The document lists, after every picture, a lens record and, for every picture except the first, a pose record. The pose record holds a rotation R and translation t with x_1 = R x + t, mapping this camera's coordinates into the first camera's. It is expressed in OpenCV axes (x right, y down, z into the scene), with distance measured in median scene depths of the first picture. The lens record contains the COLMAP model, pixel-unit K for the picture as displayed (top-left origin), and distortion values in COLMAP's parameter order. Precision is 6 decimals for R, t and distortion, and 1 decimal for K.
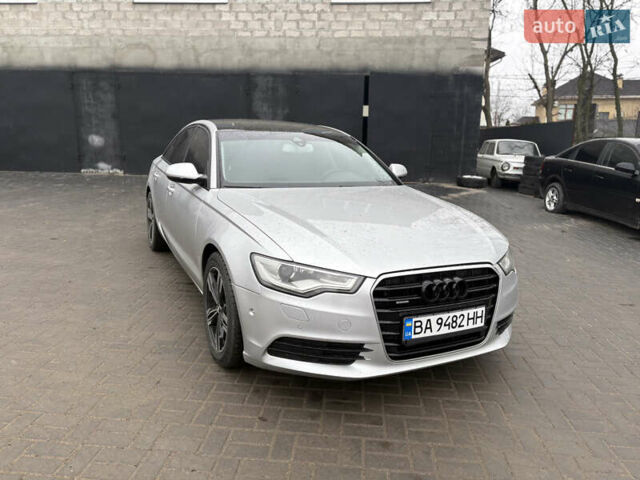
lens RADIAL K [[478.0, 0, 320.0], [0, 478.0, 240.0], [0, 0, 1]] dist [0.049007, -0.050461]
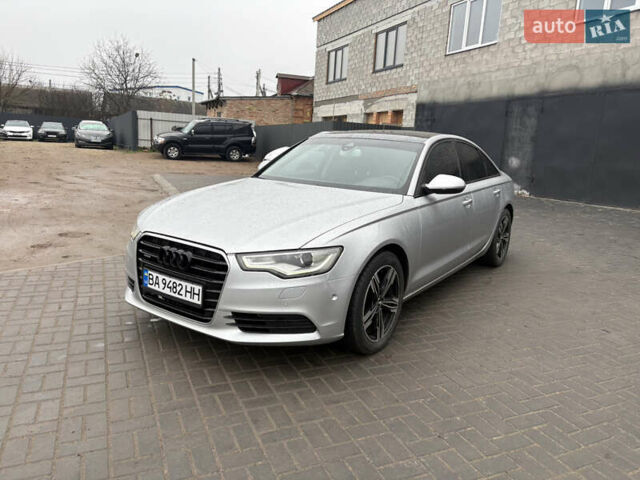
lens RADIAL K [[471.8, 0, 322.3], [0, 471.8, 240.9], [0, 0, 1]] dist [0.051879, -0.040343]
pose [[0.498433, 0.171009, -0.849894, 0.278426], [-0.218074, 0.973560, 0.068000, -0.018493], [0.839052, 0.151447, 0.522548, 0.135966]]
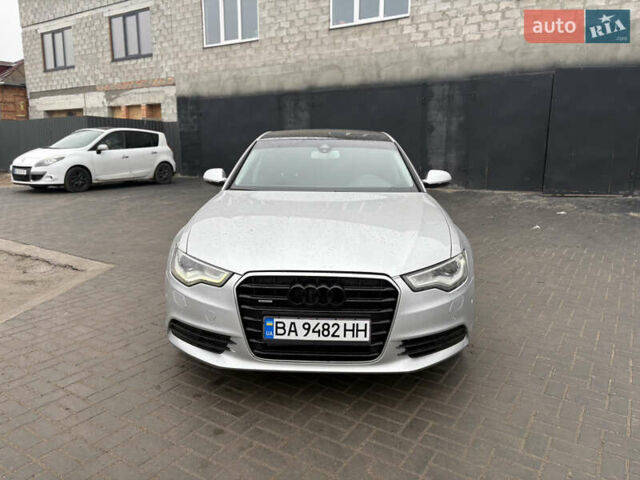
lens RADIAL K [[478.0, 0, 320.0], [0, 478.0, 240.0], [0, 0, 1]] dist [0.049007, -0.050461]
pose [[0.887700, 0.064752, -0.455846, 0.137959], [-0.075062, 0.997169, -0.004527, -0.000894], [0.454262, 0.038235, 0.890047, 0.026209]]
